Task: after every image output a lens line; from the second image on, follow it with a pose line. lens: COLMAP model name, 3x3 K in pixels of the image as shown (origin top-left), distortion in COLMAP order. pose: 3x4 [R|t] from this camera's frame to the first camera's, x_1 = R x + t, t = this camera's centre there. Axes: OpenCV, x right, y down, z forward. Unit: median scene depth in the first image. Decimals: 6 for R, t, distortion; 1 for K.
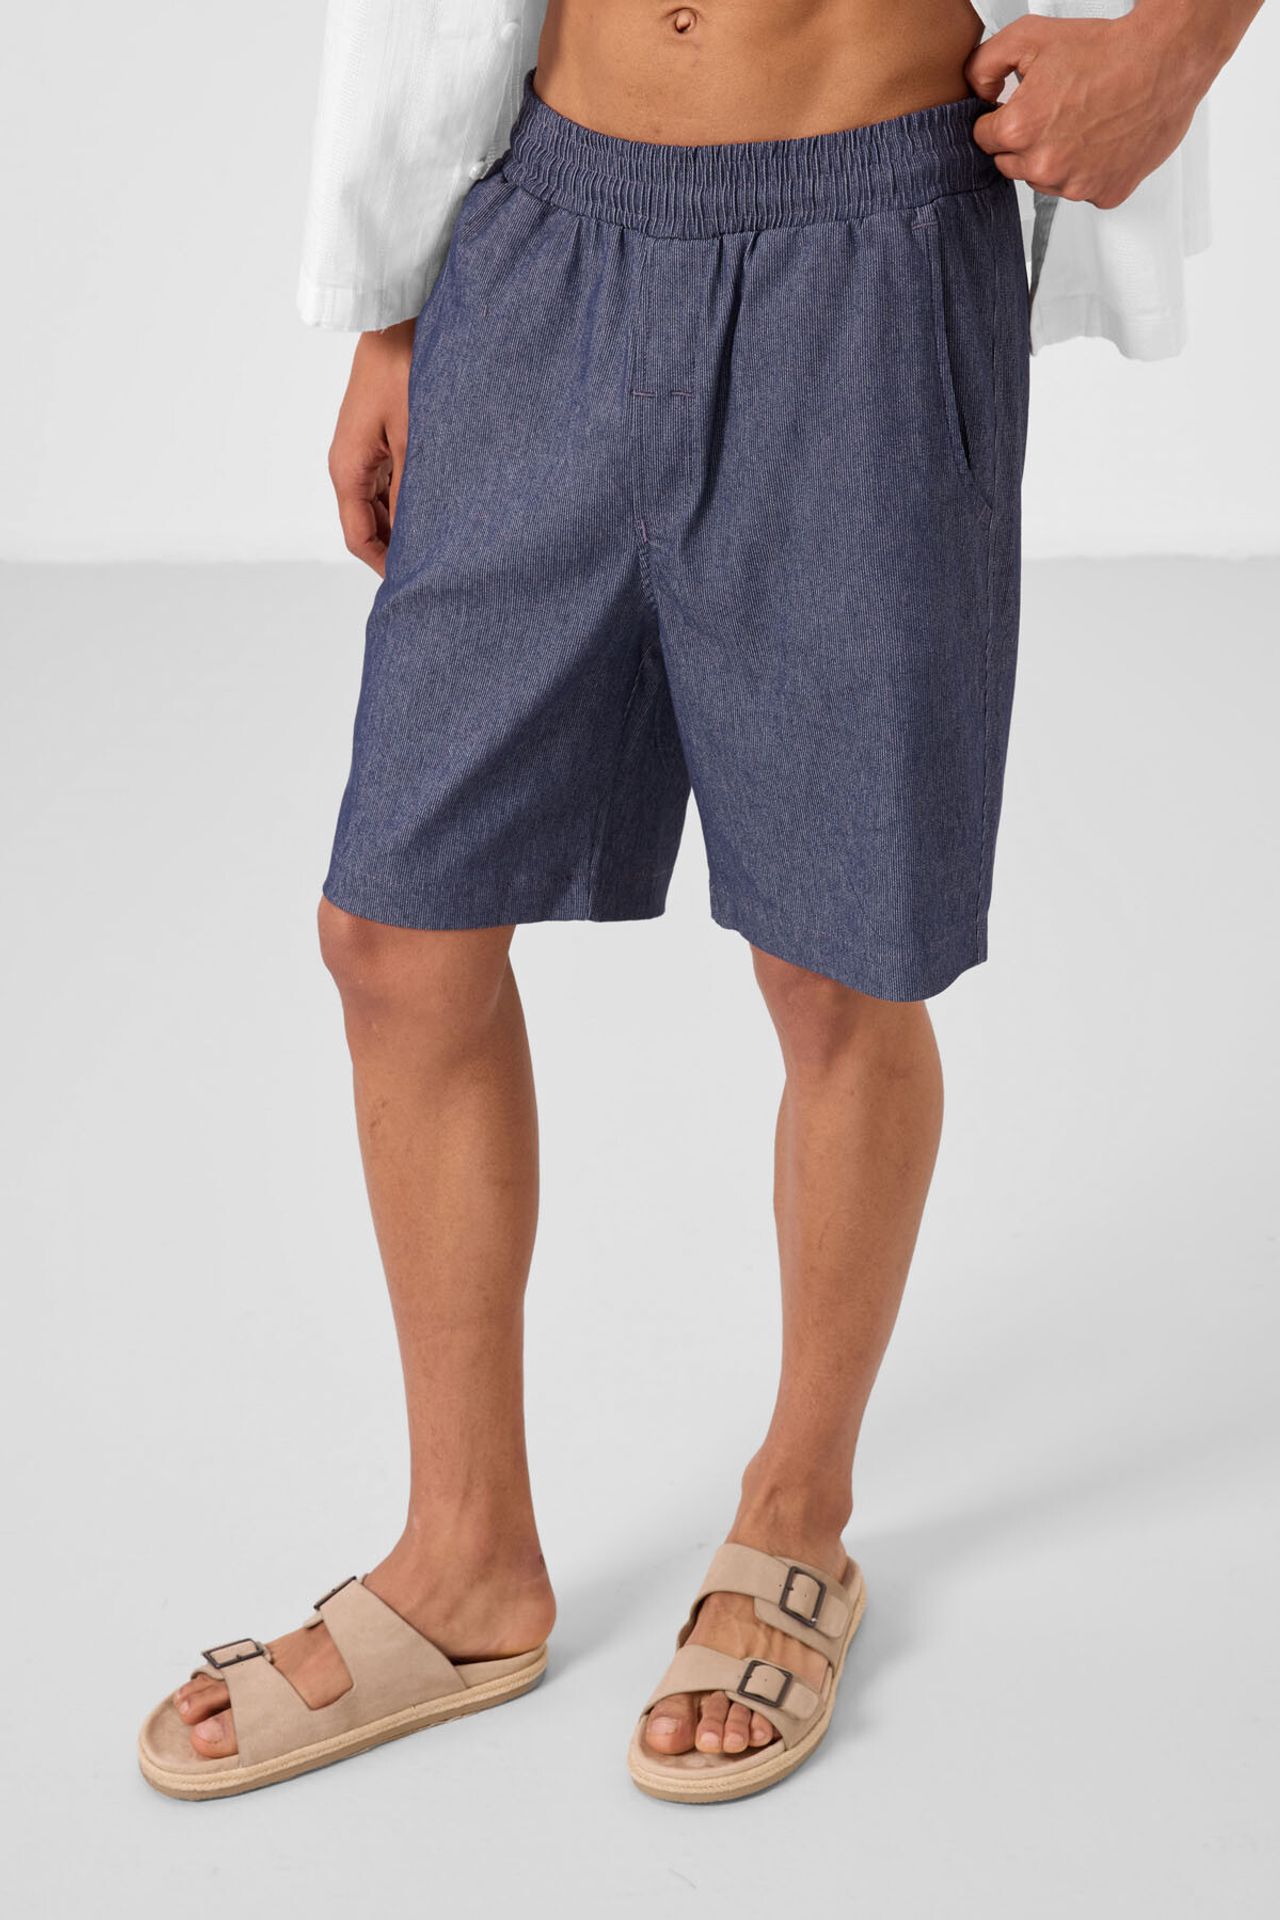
lens RADIAL K [[3895.3, 0, 640.0], [0, 3895.3, 960.0], [0, 0, 1]] dist [-0.257940, 0.201055]
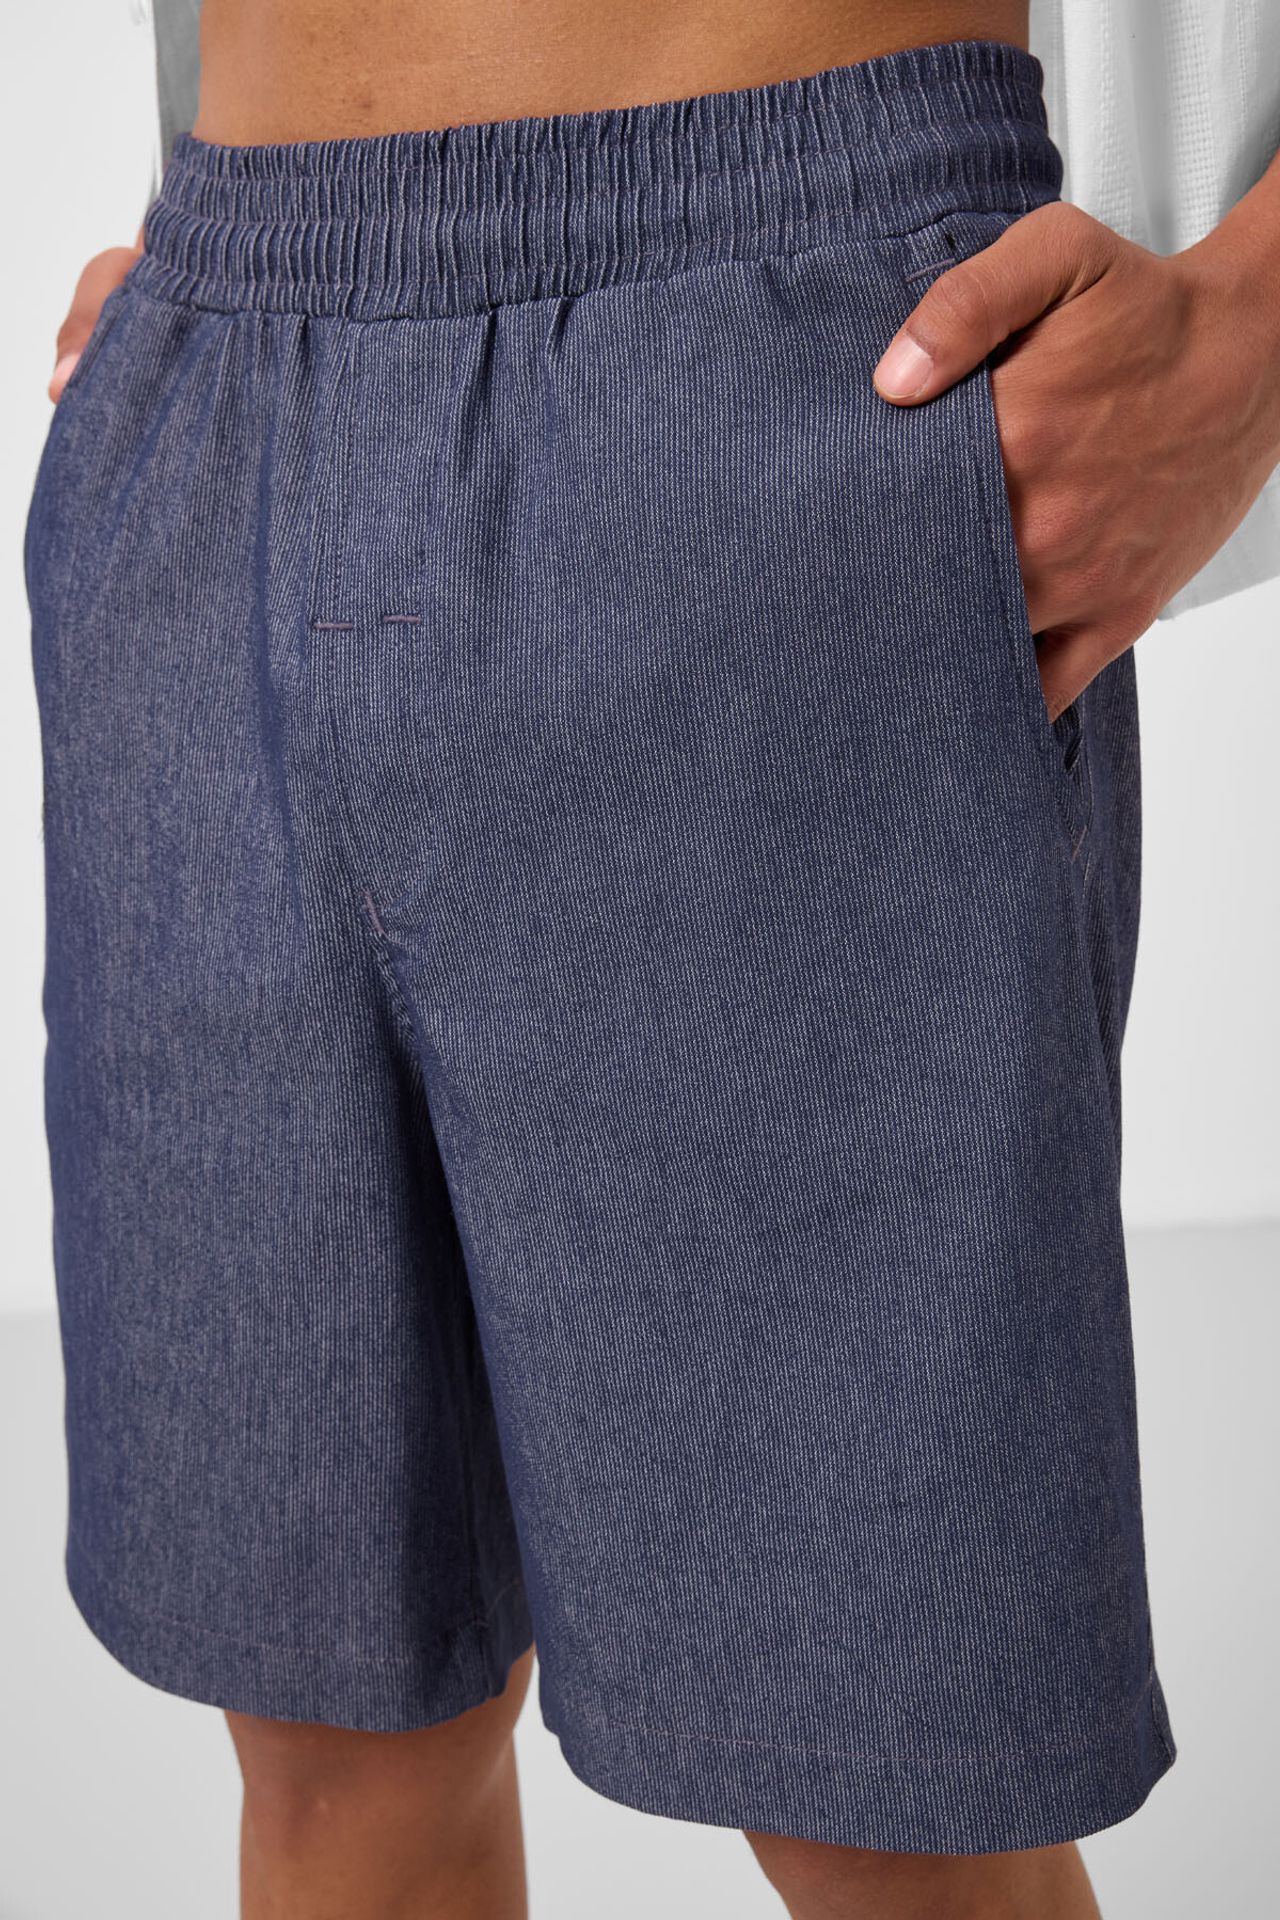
lens RADIAL K [[5035.2, 0, 640.0], [0, 5035.2, 960.0], [0, 0, 1]] dist [-0.235124, -0.338486]
pose [[0.998930, 0.008862, 0.045384, 0.011429], [-0.004327, 0.995071, -0.099075, -0.042442], [-0.046039, 0.098773, 0.994044, 0.378446]]
